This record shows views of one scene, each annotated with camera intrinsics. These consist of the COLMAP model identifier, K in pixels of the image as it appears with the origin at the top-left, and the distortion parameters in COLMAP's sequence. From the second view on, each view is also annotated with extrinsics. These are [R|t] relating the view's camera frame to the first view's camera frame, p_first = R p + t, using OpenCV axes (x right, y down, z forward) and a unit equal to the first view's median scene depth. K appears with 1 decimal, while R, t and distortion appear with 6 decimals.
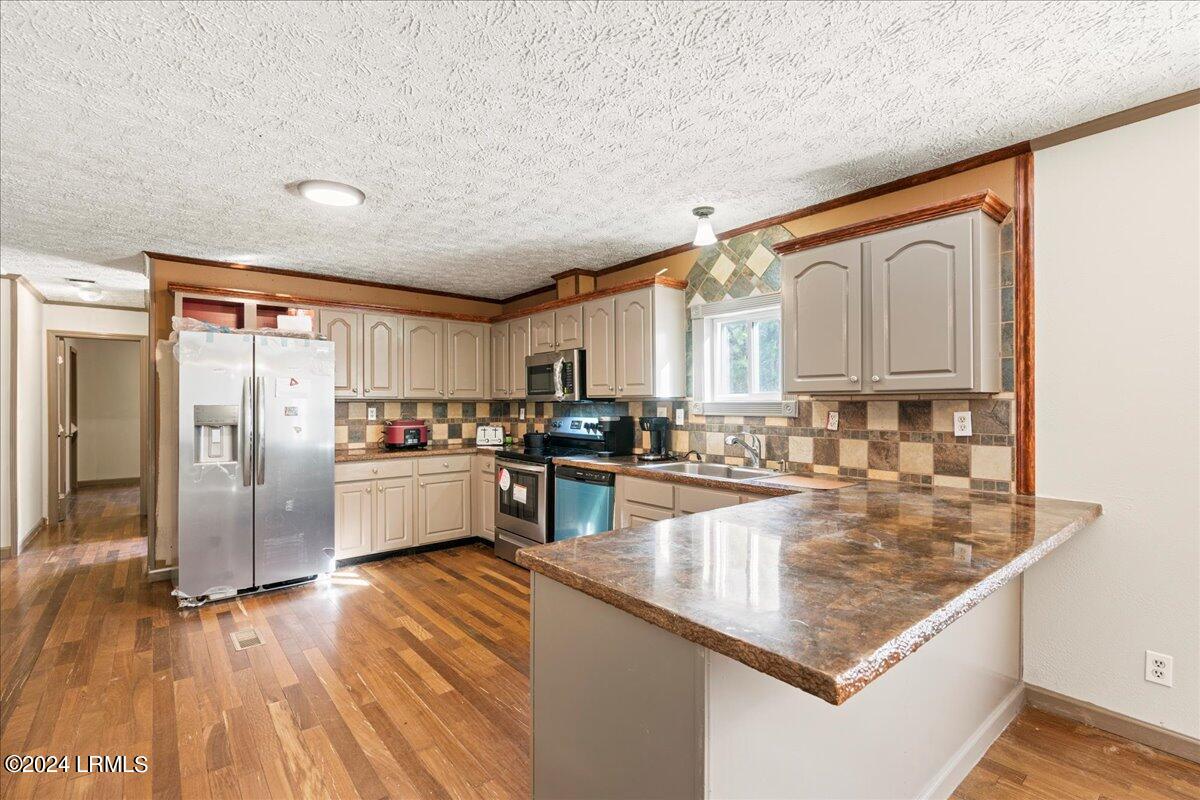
lens RADIAL K [[545.5, 0, 592.9], [0, 545.5, 405.9], [0, 0, 1]] dist [0.000170, 0.000123]
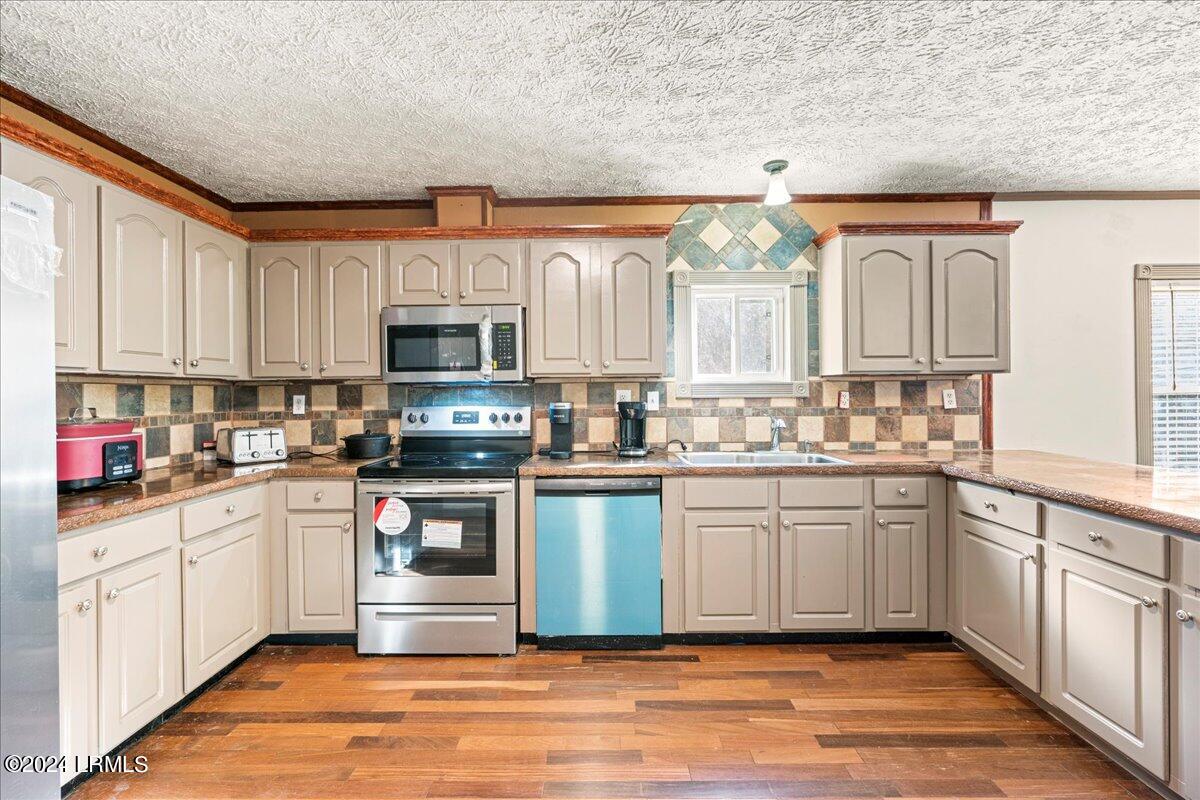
lens RADIAL K [[543.6, 0, 598.5], [0, 543.6, 392.5], [0, 0, 1]] dist [-0.009636, 0.007291]
pose [[0.637657, -0.003962, 0.770310, -0.660679], [0.009367, 0.999953, -0.002611, 0.010798], [-0.770263, 0.008880, 0.637664, 0.662420]]
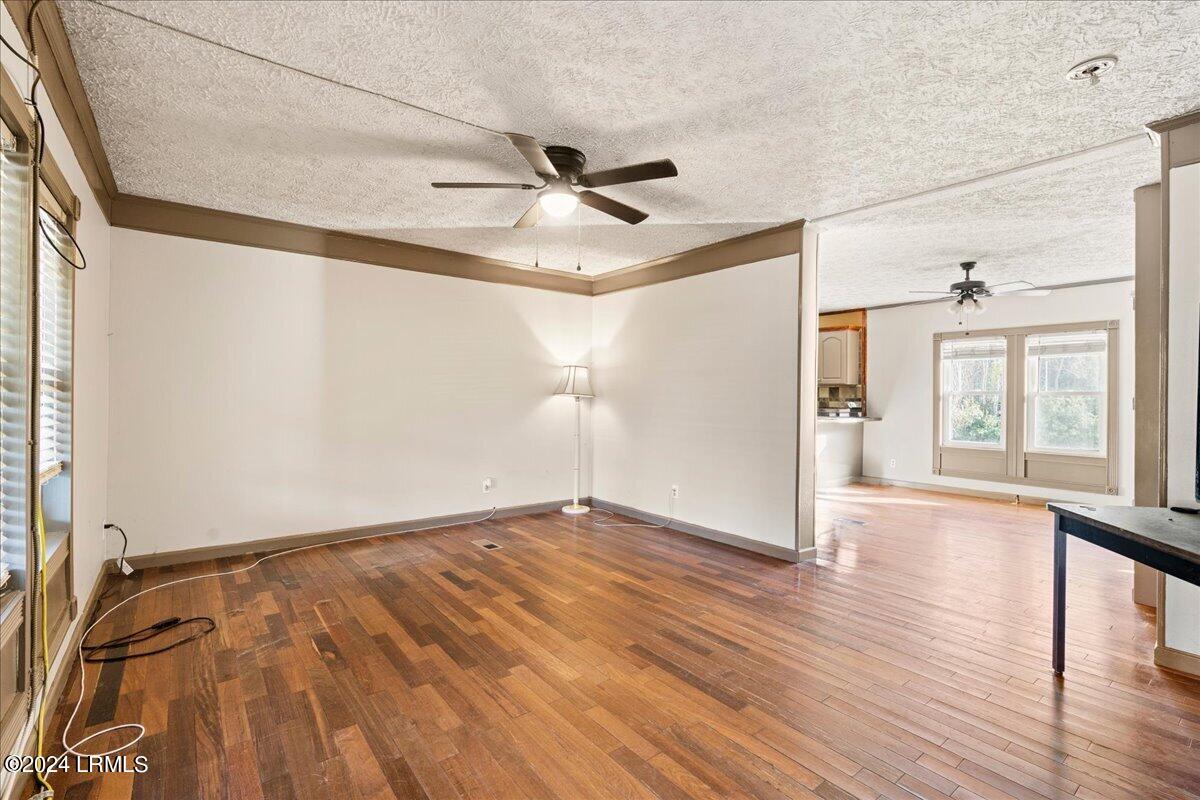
lens RADIAL K [[543.6, 0, 598.5], [0, 543.6, 392.5], [0, 0, 1]] dist [-0.009636, 0.007291]
pose [[0.999553, 0.009968, -0.028204, -0.505485], [-0.010001, 0.999949, -0.001030, 0.028890], [0.028192, 0.001312, 0.999602, -1.667908]]
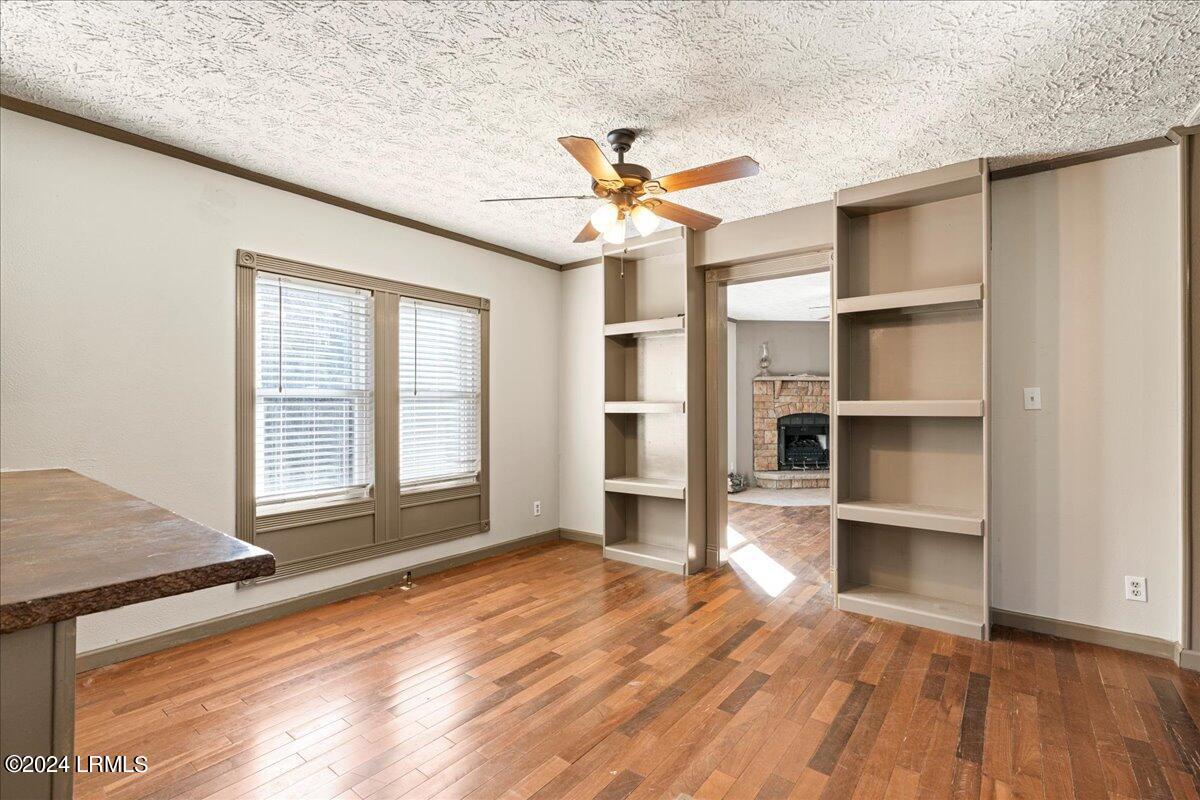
lens RADIAL K [[545.5, 0, 592.9], [0, 545.5, 405.9], [0, 0, 1]] dist [0.000170, 0.000123]
pose [[-0.217356, 0.000207, 0.976092, -0.244550], [0.002793, 0.999996, 0.000410, 0.038493], [-0.976088, 0.002815, -0.217355, 0.156005]]
